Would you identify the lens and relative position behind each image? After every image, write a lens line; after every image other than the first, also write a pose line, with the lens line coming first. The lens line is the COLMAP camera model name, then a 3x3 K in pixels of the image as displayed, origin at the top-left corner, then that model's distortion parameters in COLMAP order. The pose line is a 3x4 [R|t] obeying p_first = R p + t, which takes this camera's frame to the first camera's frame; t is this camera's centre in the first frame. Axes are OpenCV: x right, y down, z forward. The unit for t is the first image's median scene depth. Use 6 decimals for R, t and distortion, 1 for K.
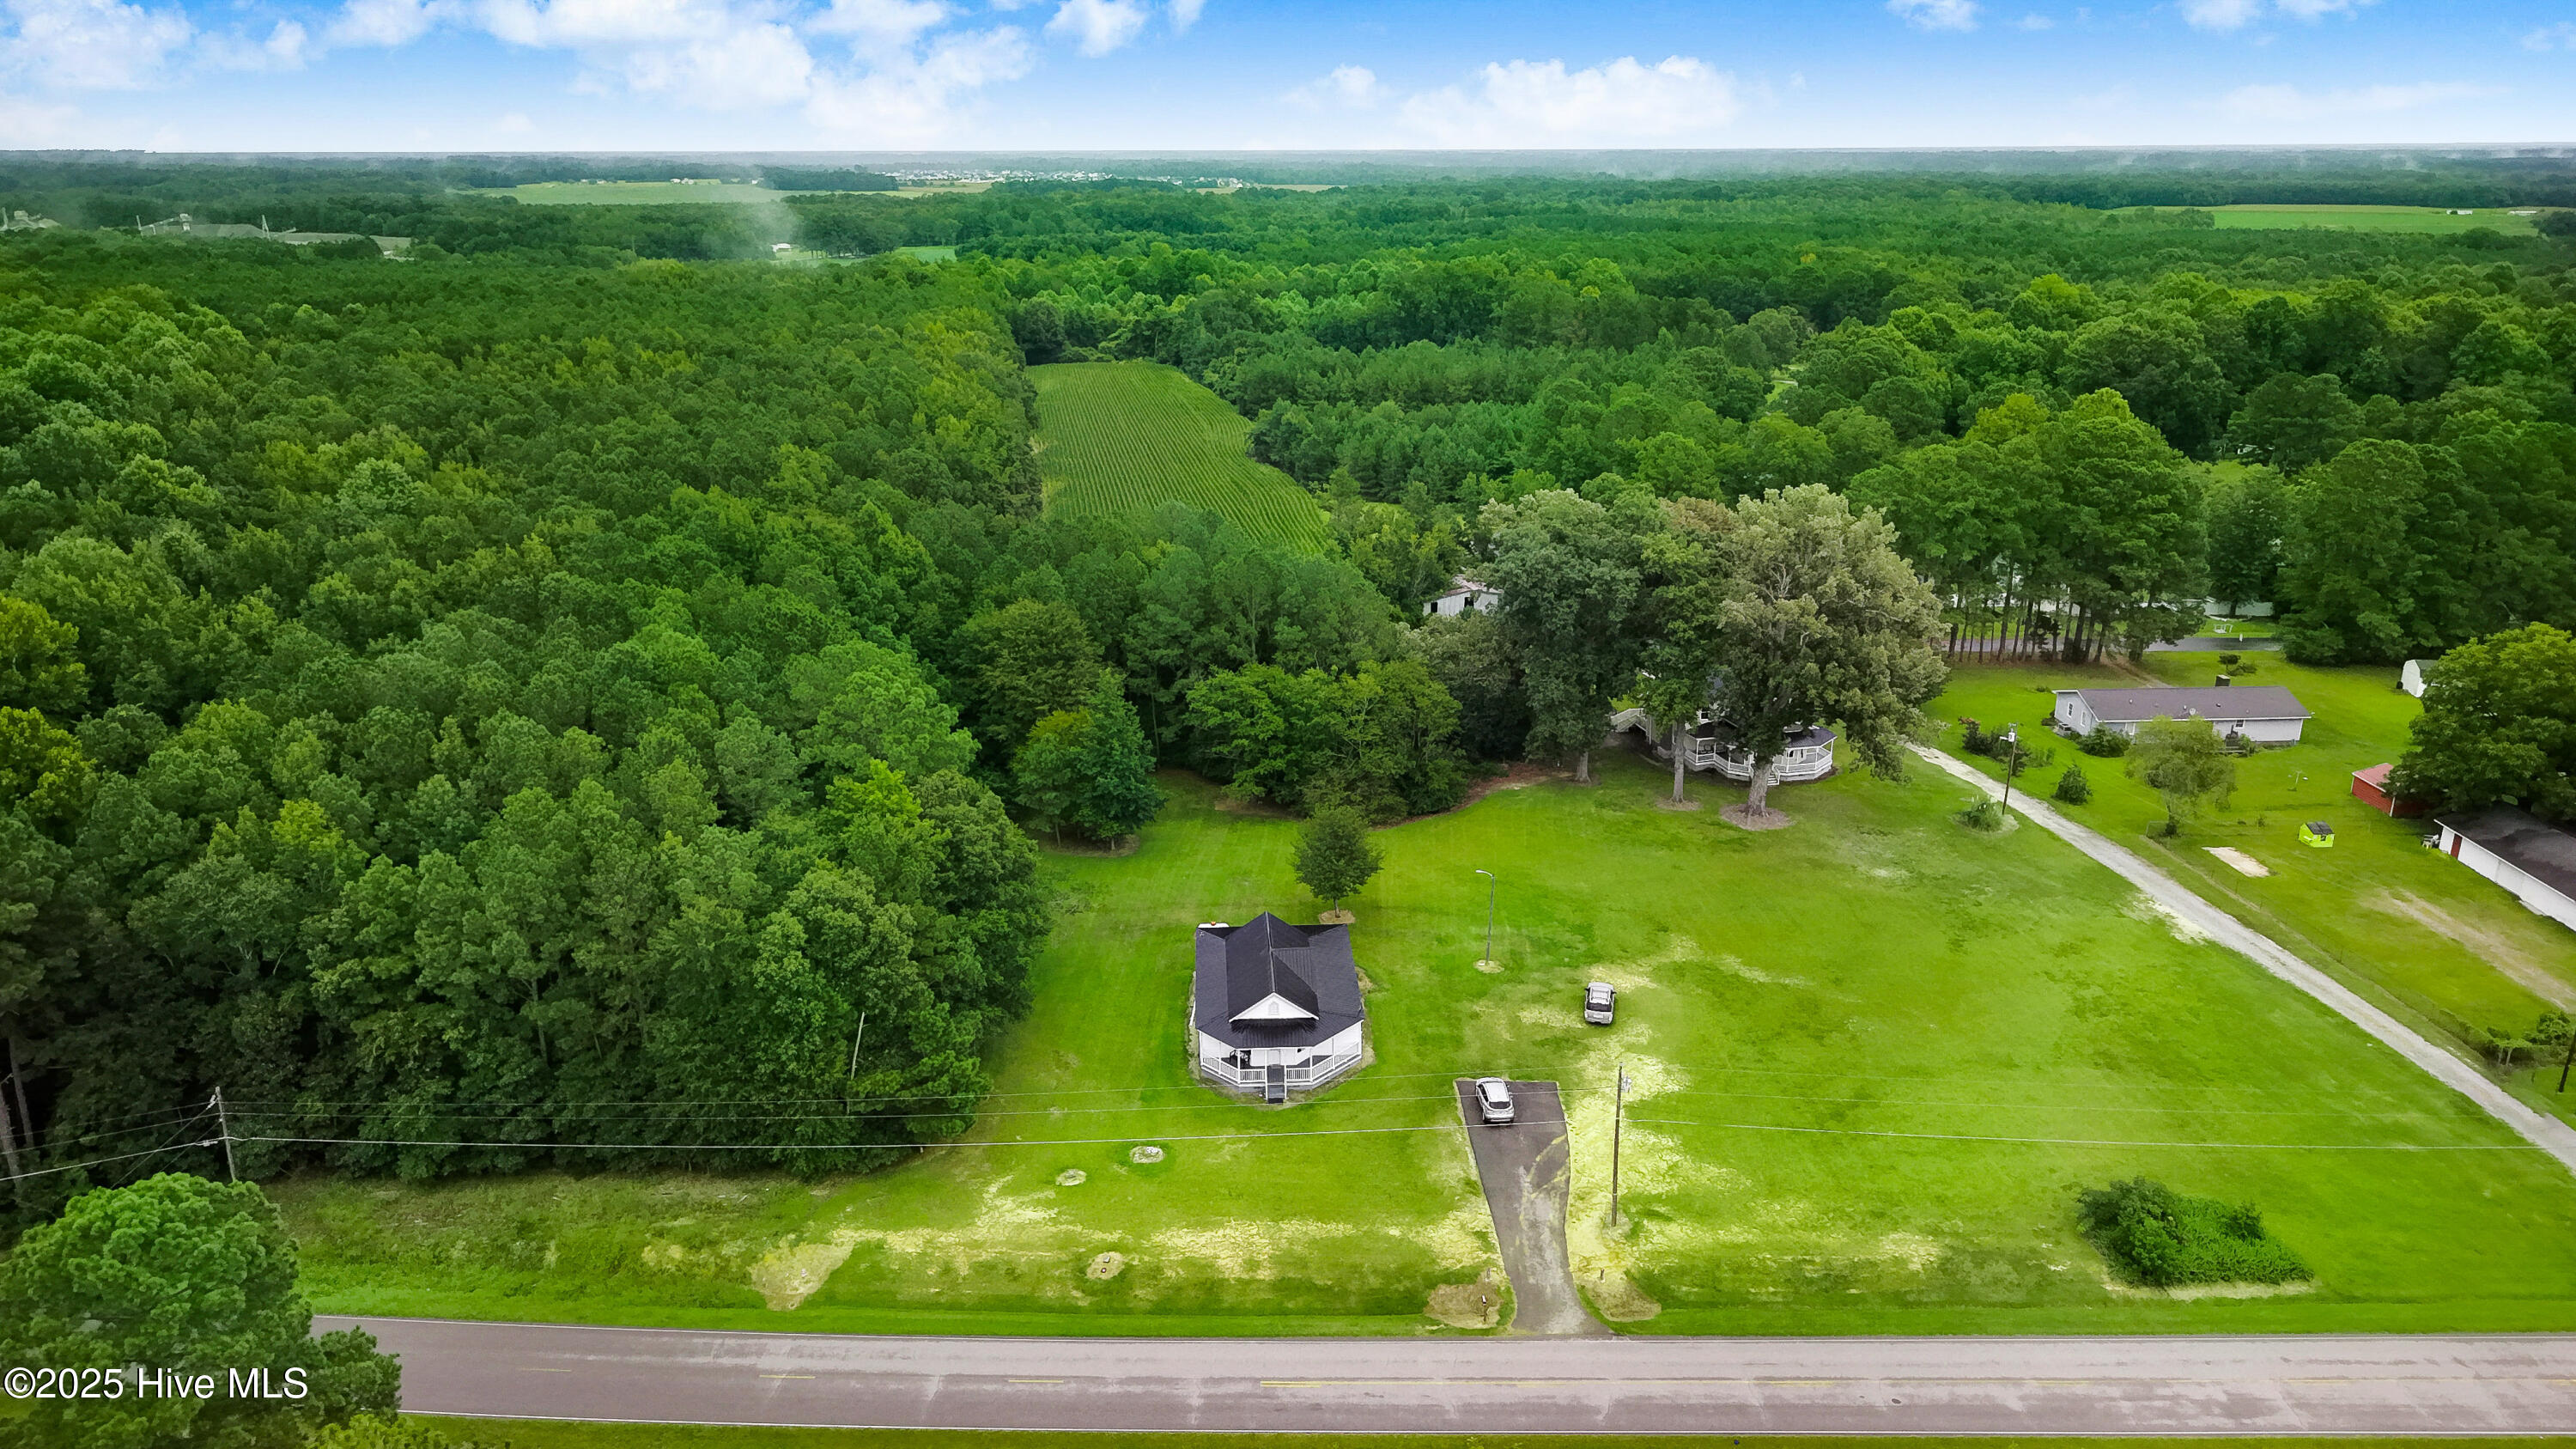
lens RADIAL K [[1735.5, 0, 1288.0], [0, 1735.5, 724.5], [0, 0, 1]] dist [0.039178, -0.051140]
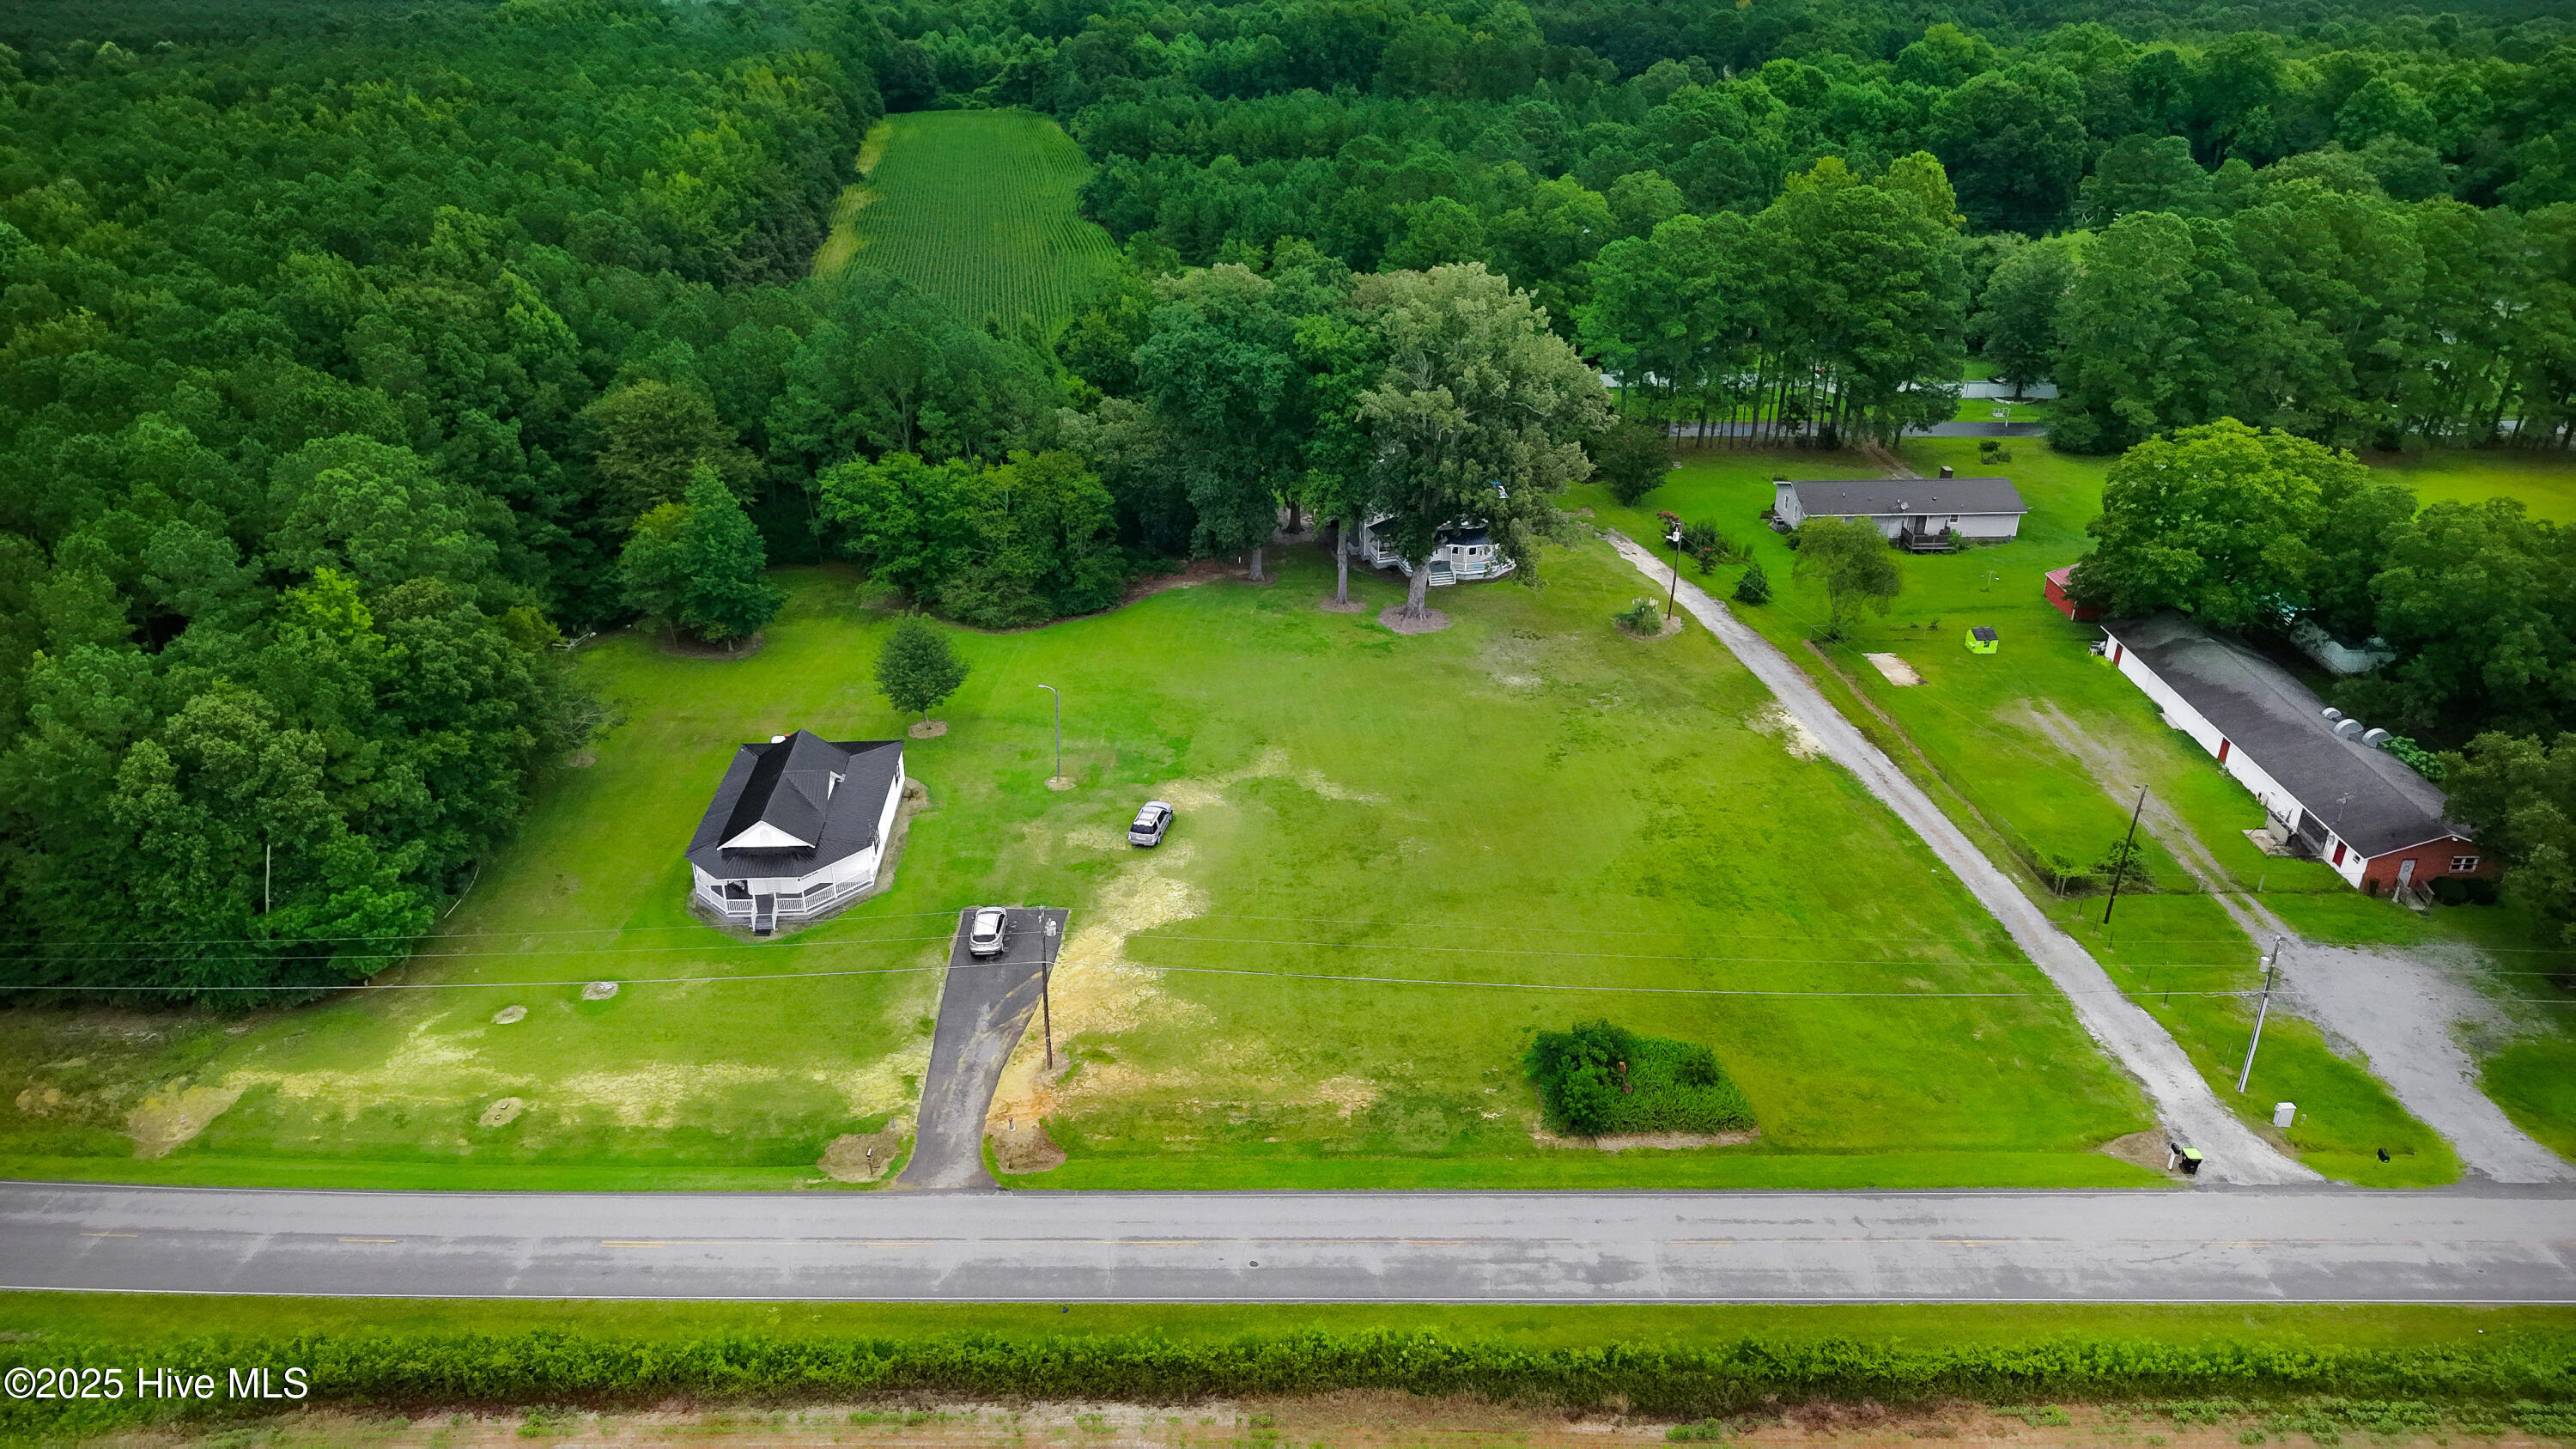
lens RADIAL K [[1711.6, 0, 1288.0], [0, 1711.6, 724.5], [0, 0, 1]] dist [0.029320, -0.031773]
pose [[0.999943, 0.004544, 0.009628, 0.218073], [-0.005835, 0.990335, 0.138570, -0.022161], [-0.008905, -0.138619, 0.990306, 0.065745]]
